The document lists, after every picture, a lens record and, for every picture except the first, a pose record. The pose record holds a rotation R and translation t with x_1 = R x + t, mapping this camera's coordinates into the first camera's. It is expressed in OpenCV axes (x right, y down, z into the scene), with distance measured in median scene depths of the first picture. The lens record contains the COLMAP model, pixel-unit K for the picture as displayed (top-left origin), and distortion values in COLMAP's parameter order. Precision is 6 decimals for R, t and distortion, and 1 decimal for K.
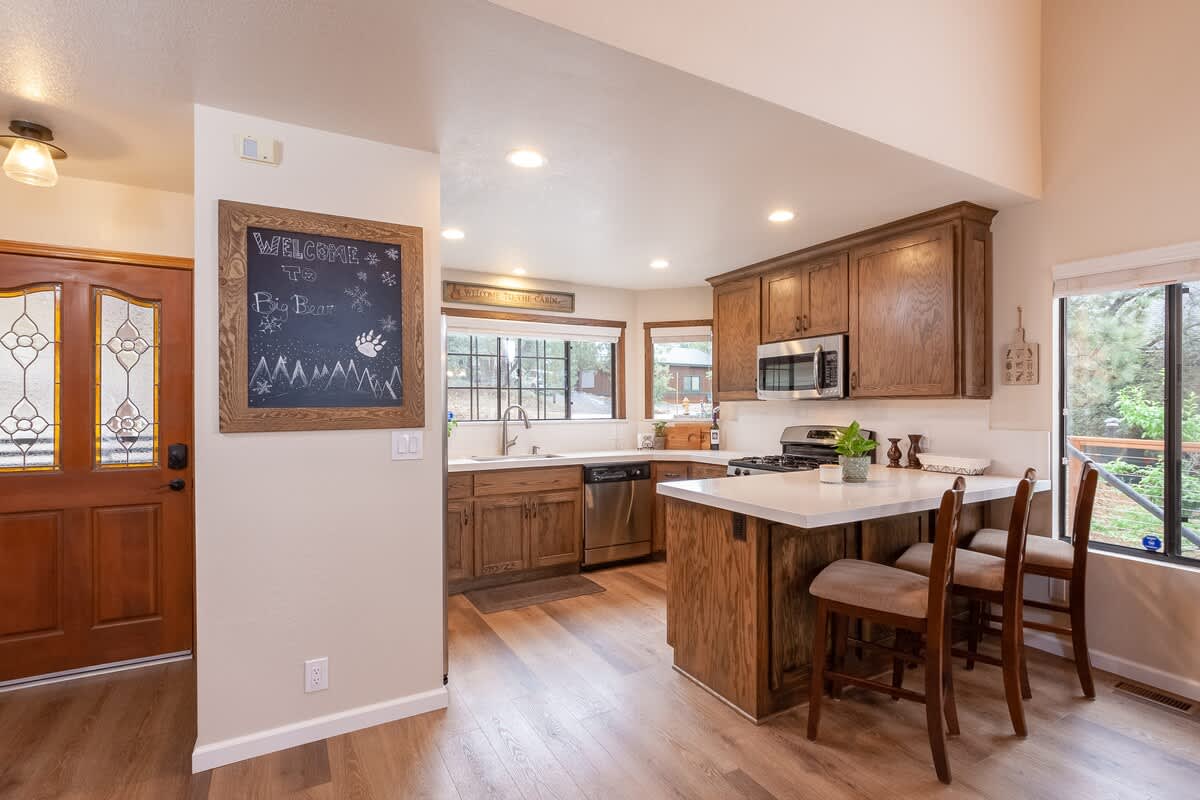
lens RADIAL K [[563.0, 0, 600.0], [0, 563.0, 400.0], [0, 0, 1]] dist [-0.000813, -0.000001]
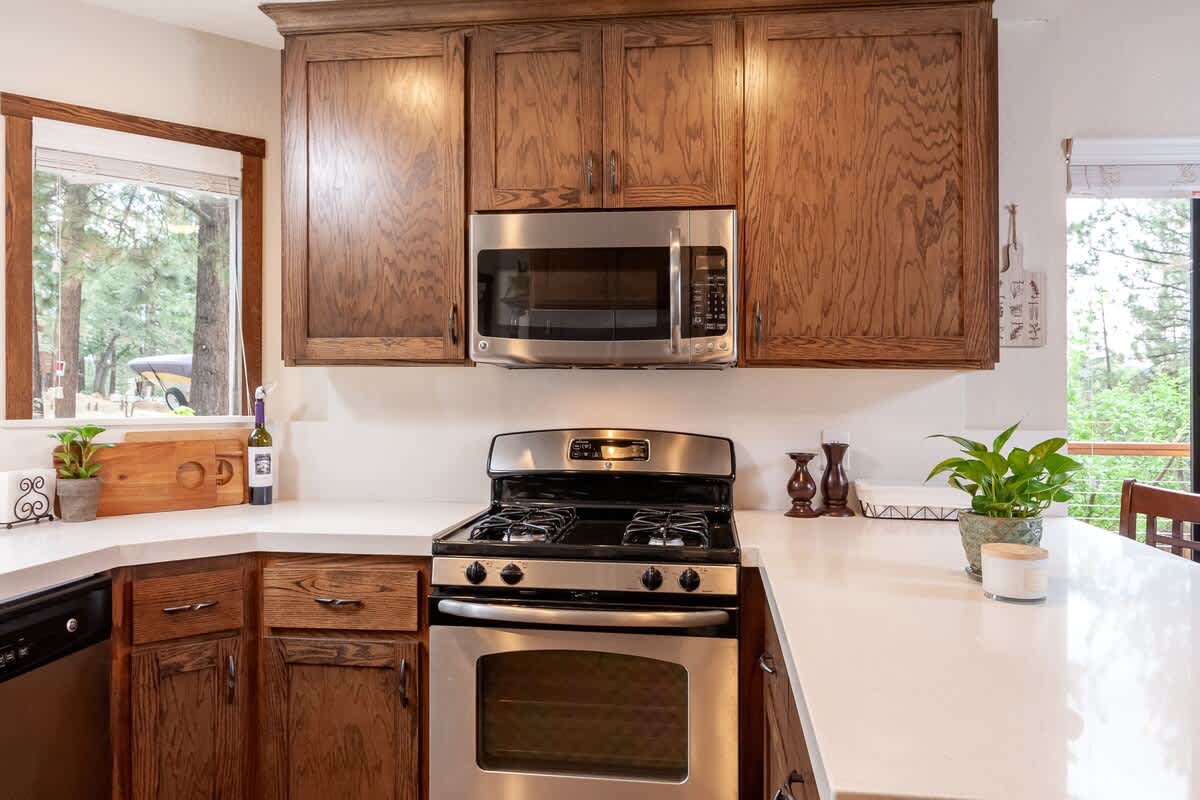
lens RADIAL K [[892.0, 0, 748.5], [0, 892.0, 391.8], [0, 0, 1]] dist [-0.001570, 0.000794]
pose [[0.593776, 0.004837, 0.804616, -0.094988], [-0.017050, 0.999833, 0.006572, 0.013591], [-0.804450, -0.017621, 0.593759, 0.599329]]
